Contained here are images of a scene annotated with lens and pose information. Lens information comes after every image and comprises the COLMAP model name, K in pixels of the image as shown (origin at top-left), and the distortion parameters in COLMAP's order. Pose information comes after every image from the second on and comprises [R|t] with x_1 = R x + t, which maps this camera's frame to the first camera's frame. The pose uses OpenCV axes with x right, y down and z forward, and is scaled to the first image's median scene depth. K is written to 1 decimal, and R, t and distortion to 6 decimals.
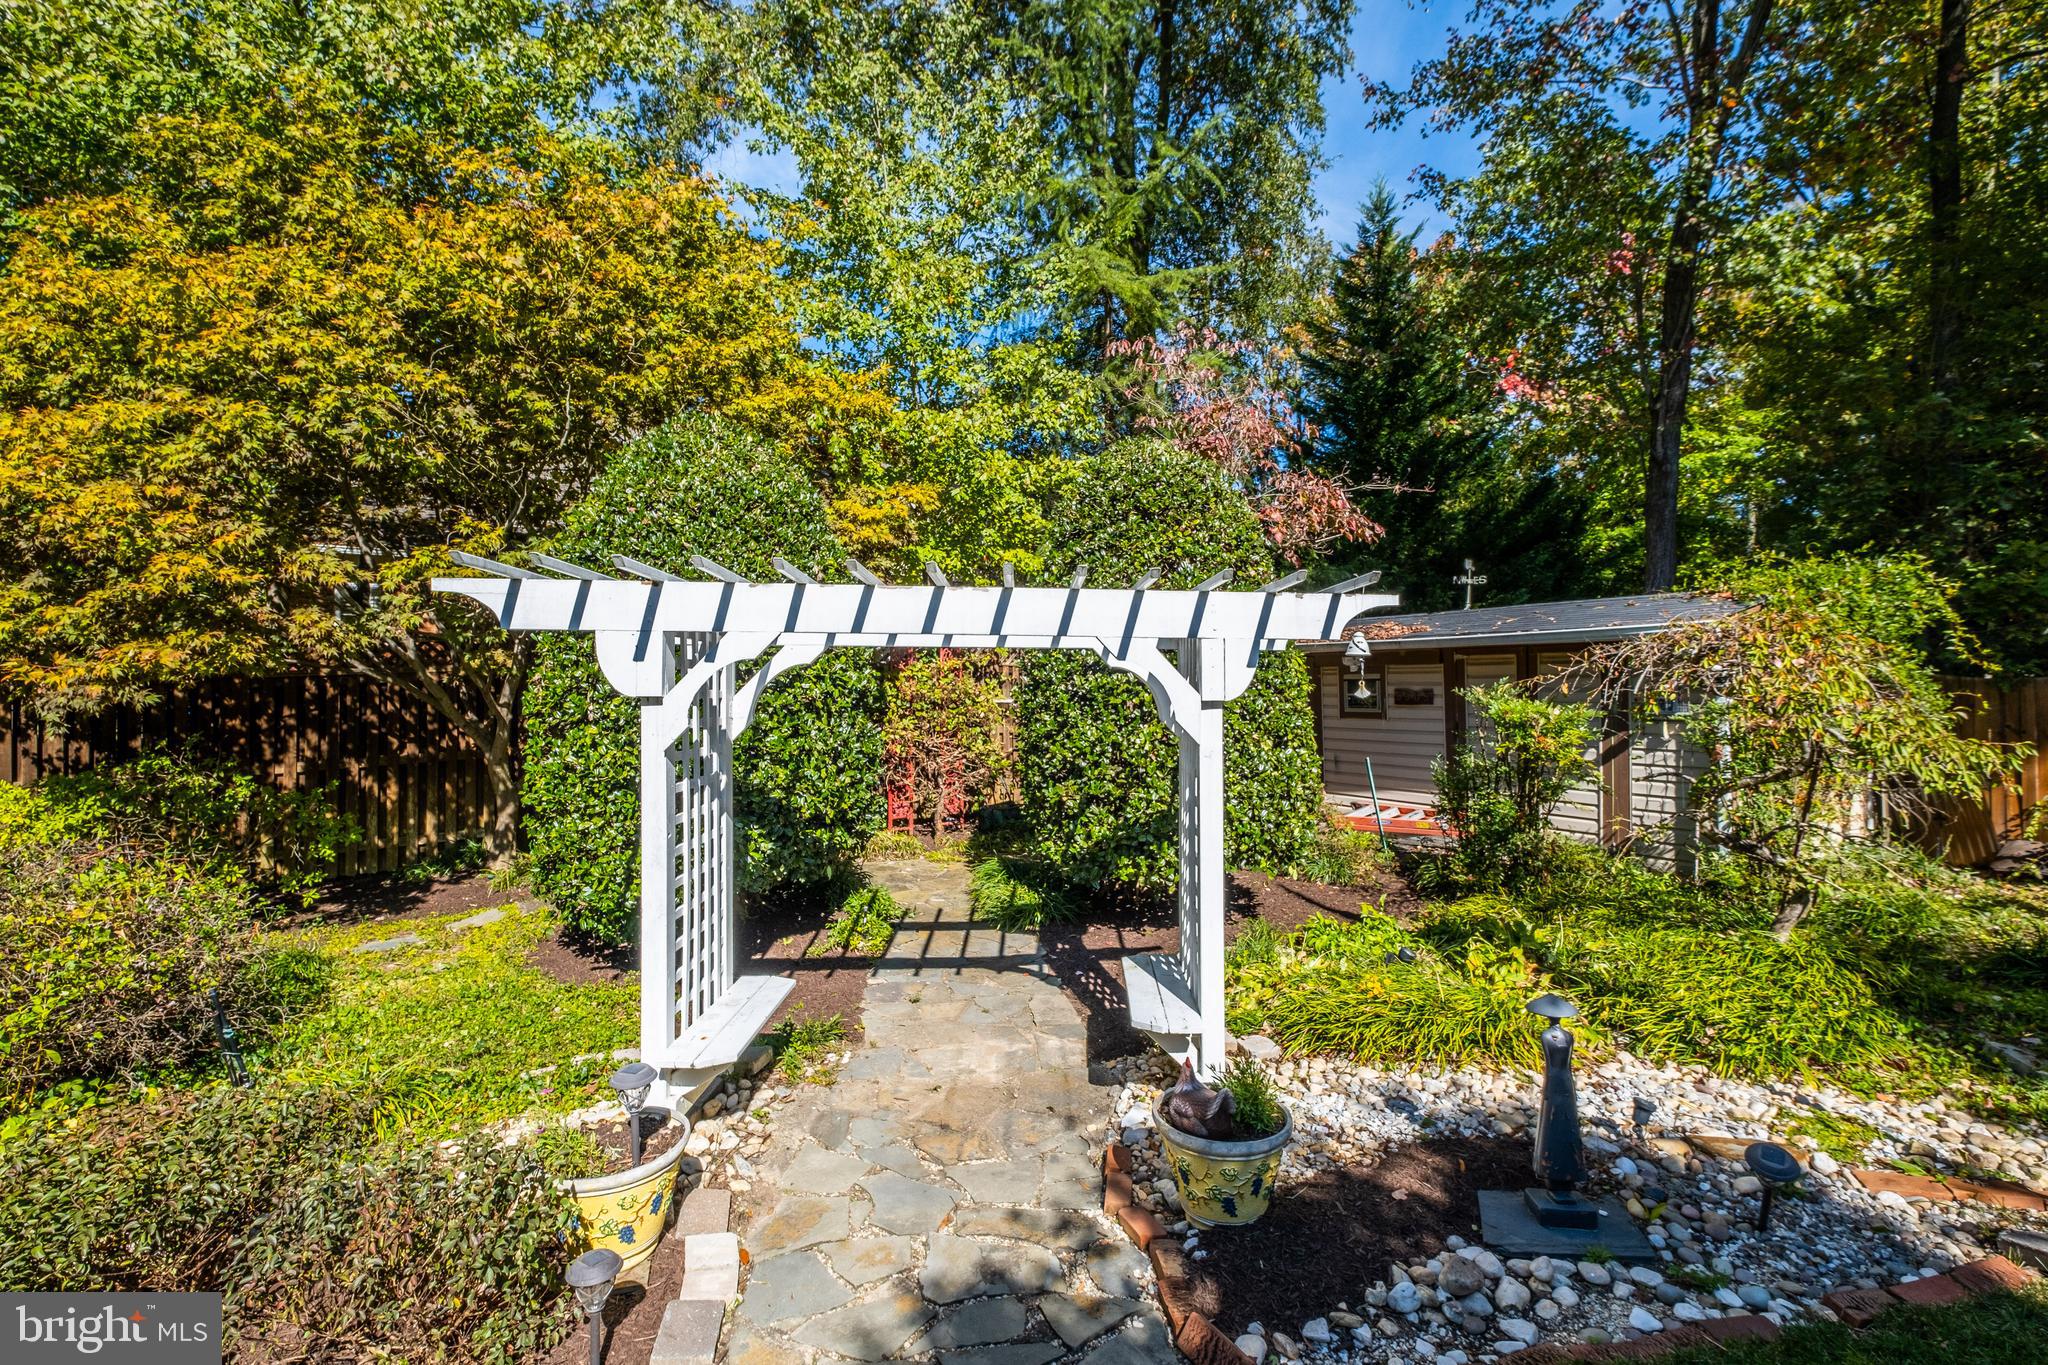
lens RADIAL K [[895.9, 0, 1023.4], [0, 895.9, 683.8], [0, 0, 1]] dist [0.002793, 0.000200]
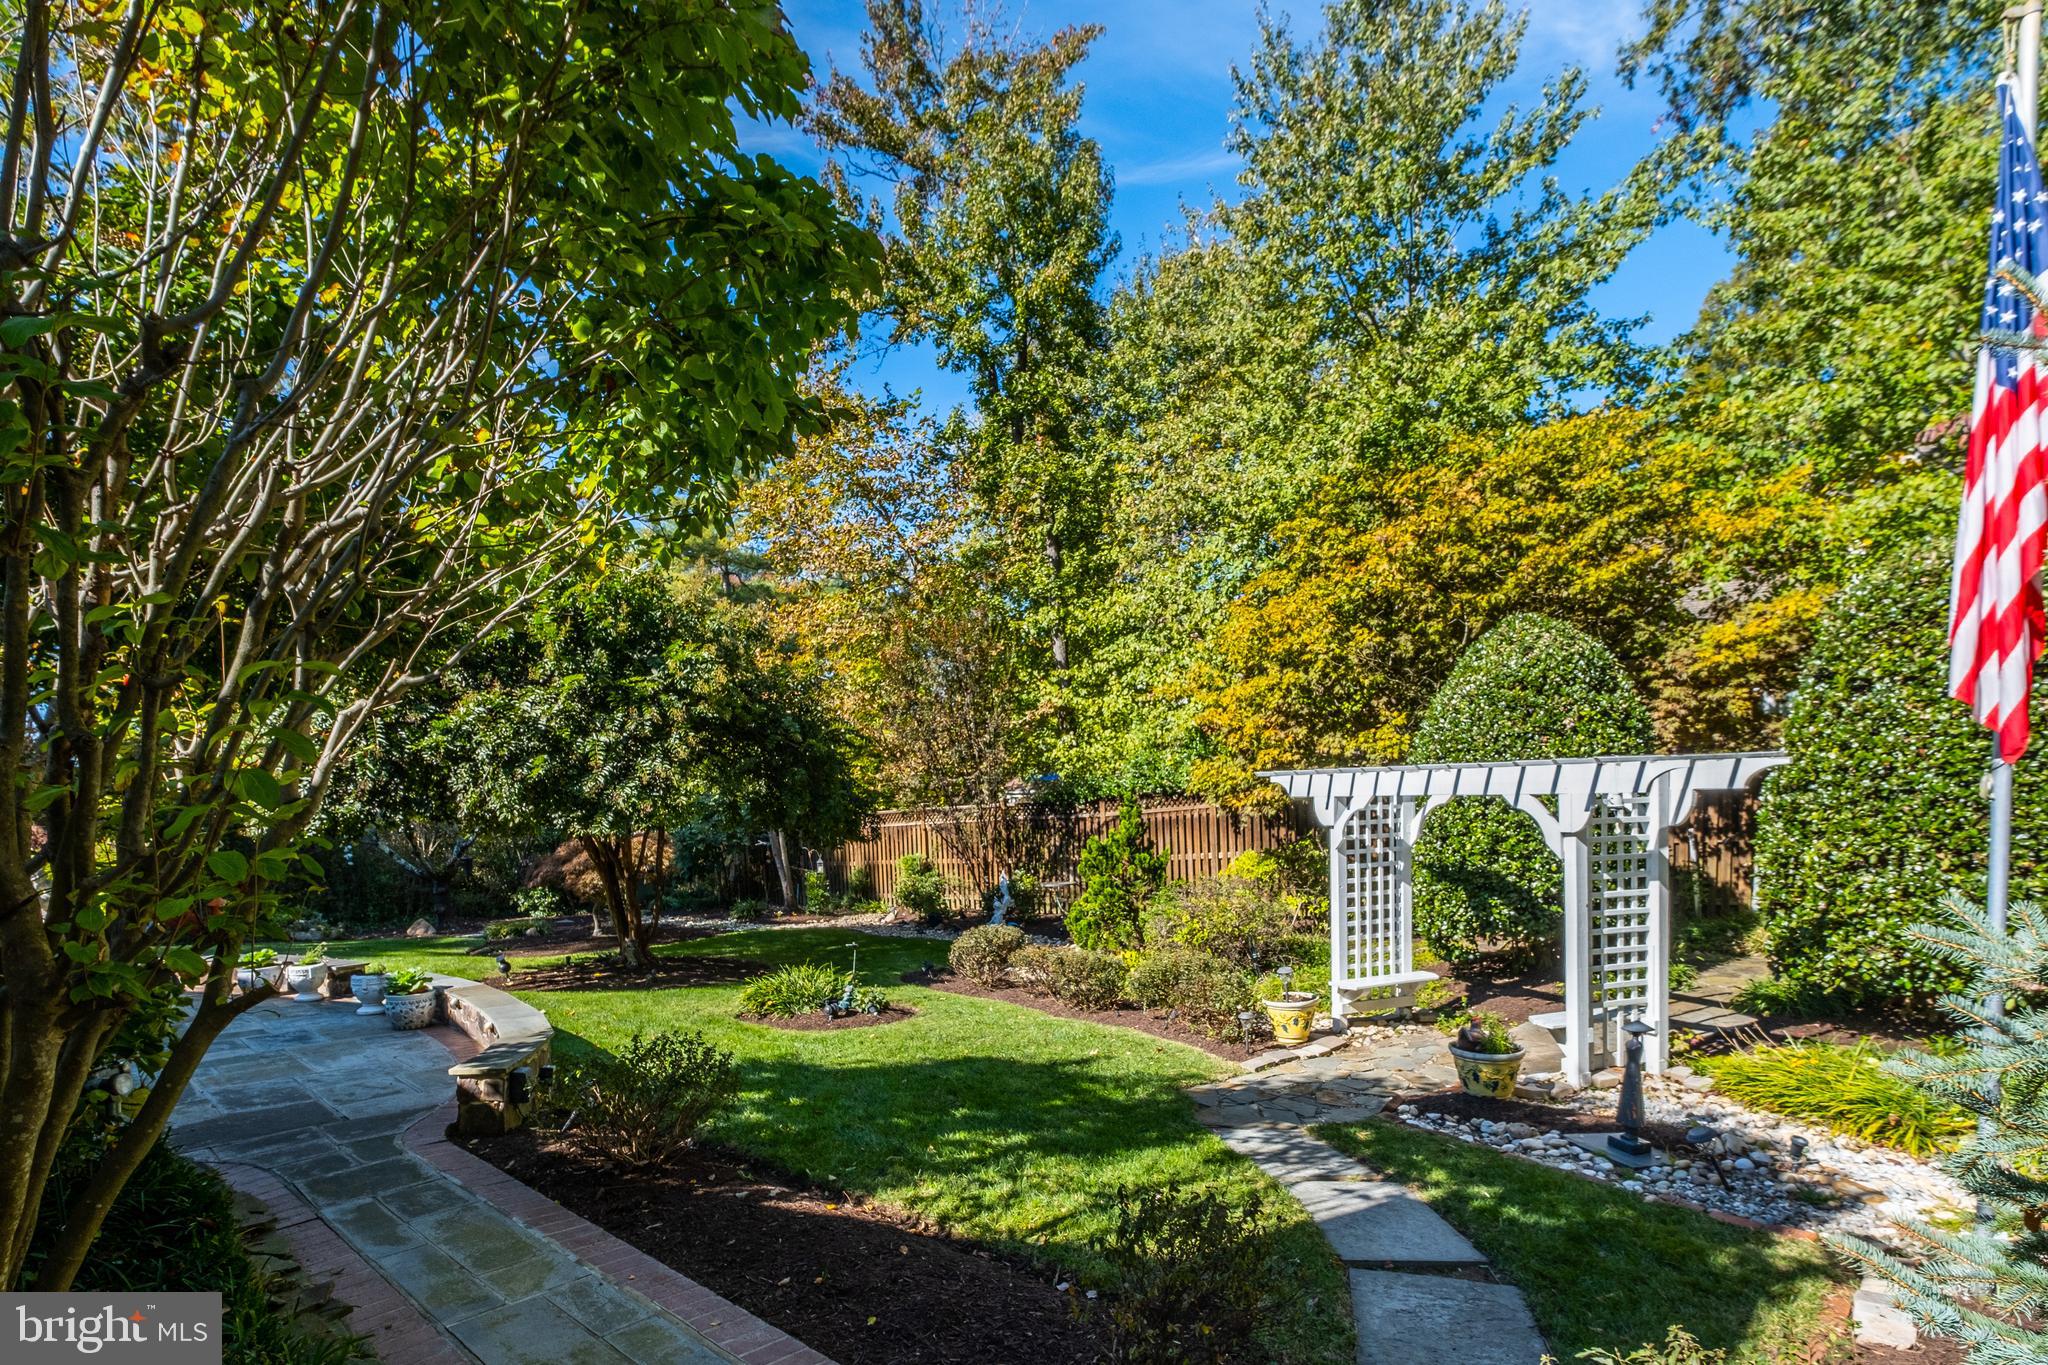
lens RADIAL K [[895.9, 0, 1023.4], [0, 895.9, 682.9], [0, 0, 1]] dist [0.002793, 0.000200]
pose [[0.331059, -0.134029, -0.934043, 1.441377], [0.049938, 0.990963, -0.124497, -0.094226], [0.942288, -0.005428, 0.334760, -0.481496]]
